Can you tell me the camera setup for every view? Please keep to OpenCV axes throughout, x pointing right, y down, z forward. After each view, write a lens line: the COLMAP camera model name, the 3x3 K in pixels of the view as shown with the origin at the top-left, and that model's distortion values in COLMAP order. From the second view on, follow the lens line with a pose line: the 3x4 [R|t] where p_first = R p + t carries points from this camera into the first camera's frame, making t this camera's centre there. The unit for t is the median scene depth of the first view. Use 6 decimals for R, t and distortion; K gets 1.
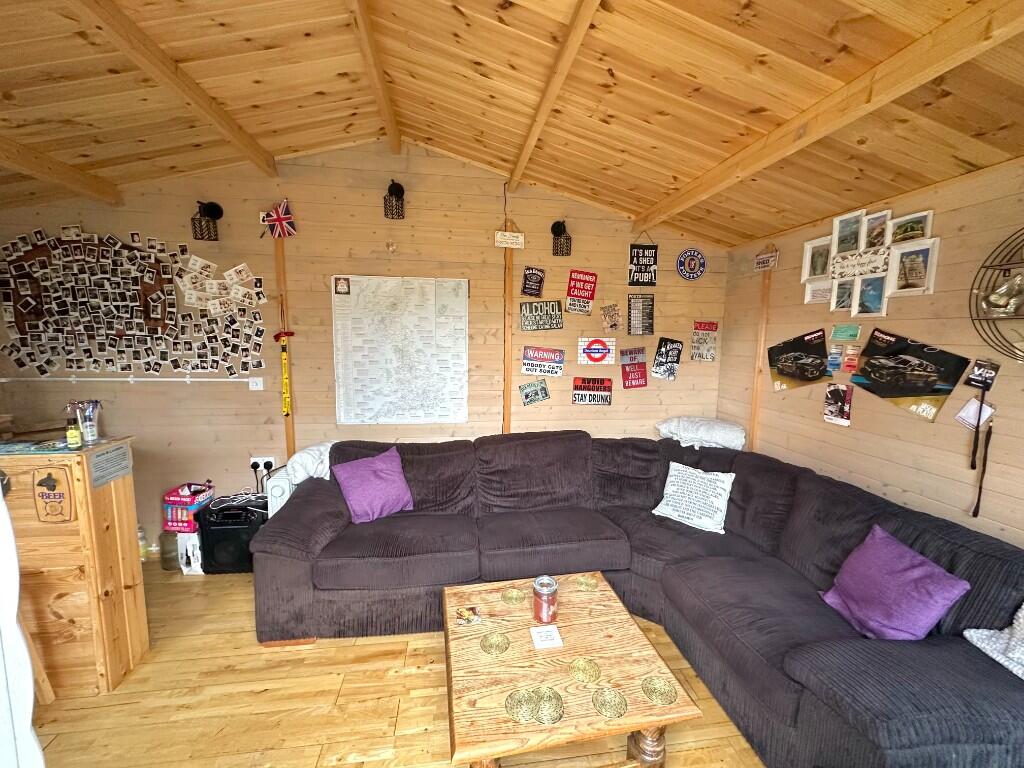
lens RADIAL K [[412.2, 0, 512.5], [0, 412.2, 383.6], [0, 0, 1]] dist [0.000670, -0.000068]
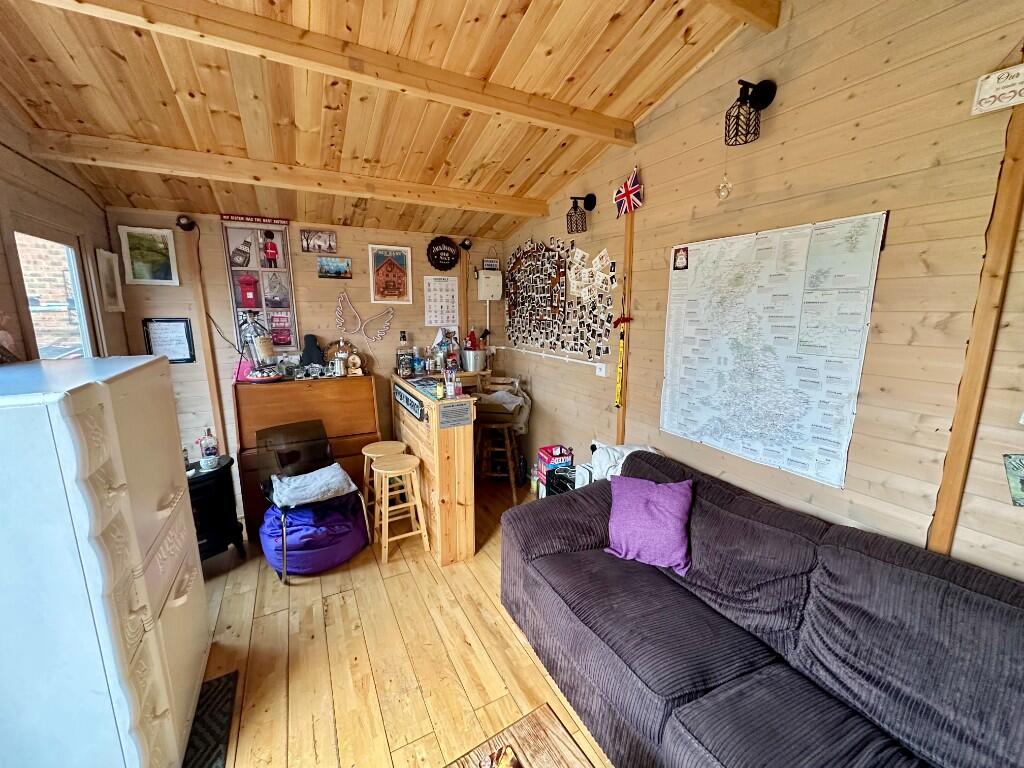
lens RADIAL K [[412.2, 0, 514.6], [0, 412.2, 383.4], [0, 0, 1]] dist [0.000670, -0.000068]
pose [[0.341693, 0.152928, -0.927286, 0.249593], [-0.111777, 0.986282, 0.121469, -0.066619], [0.933141, 0.062145, 0.354099, 0.463901]]
